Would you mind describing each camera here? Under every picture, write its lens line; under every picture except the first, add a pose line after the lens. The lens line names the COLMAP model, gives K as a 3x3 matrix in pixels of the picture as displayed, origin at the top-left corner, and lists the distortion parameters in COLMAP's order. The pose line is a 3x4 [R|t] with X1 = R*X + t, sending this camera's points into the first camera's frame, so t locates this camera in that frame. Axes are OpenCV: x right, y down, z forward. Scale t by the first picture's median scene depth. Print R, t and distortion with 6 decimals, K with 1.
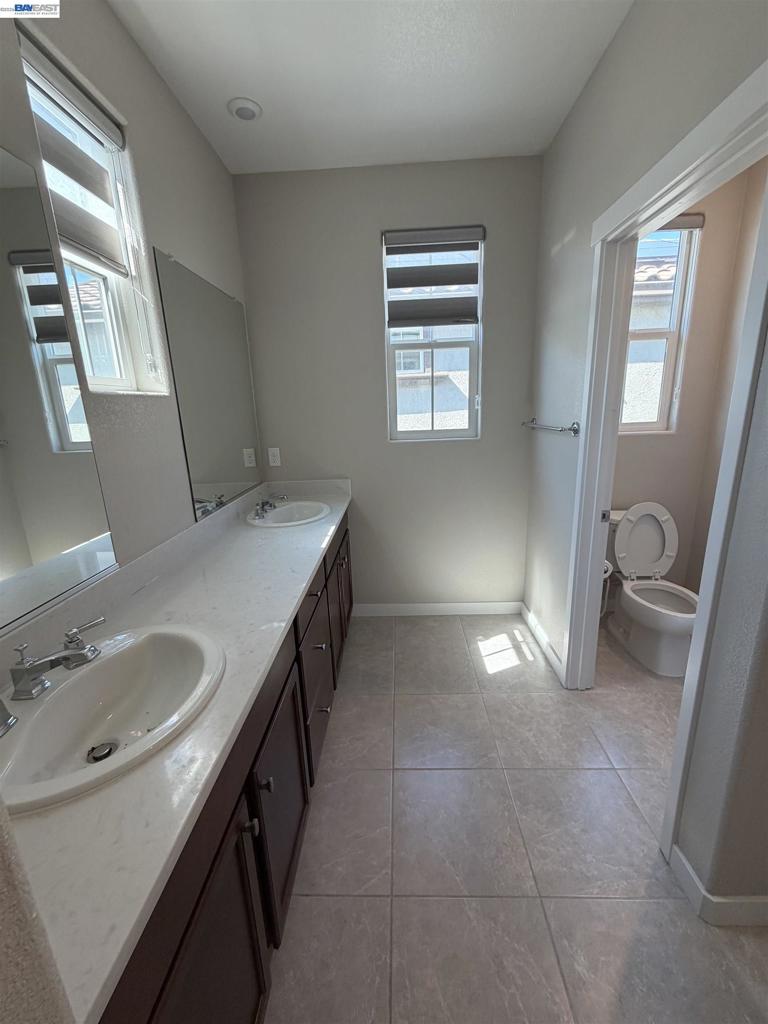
lens RADIAL K [[410.4, 0, 382.3], [0, 410.4, 510.2], [0, 0, 1]] dist [-0.000576, 0.000166]
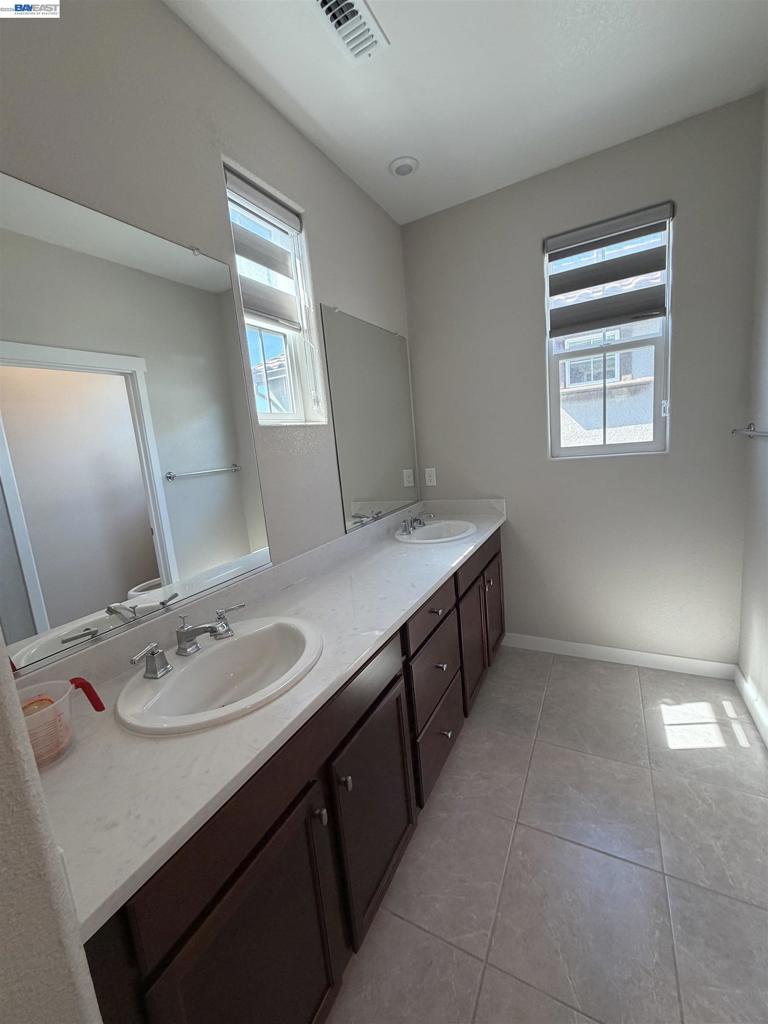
lens RADIAL K [[410.4, 0, 382.3], [0, 410.4, 510.2], [0, 0, 1]] dist [-0.000576, 0.000166]
pose [[0.895130, 0.027563, -0.444952, 0.137748], [-0.051392, 0.997813, -0.041577, 0.005898], [0.442833, 0.060084, 0.894589, 0.031494]]
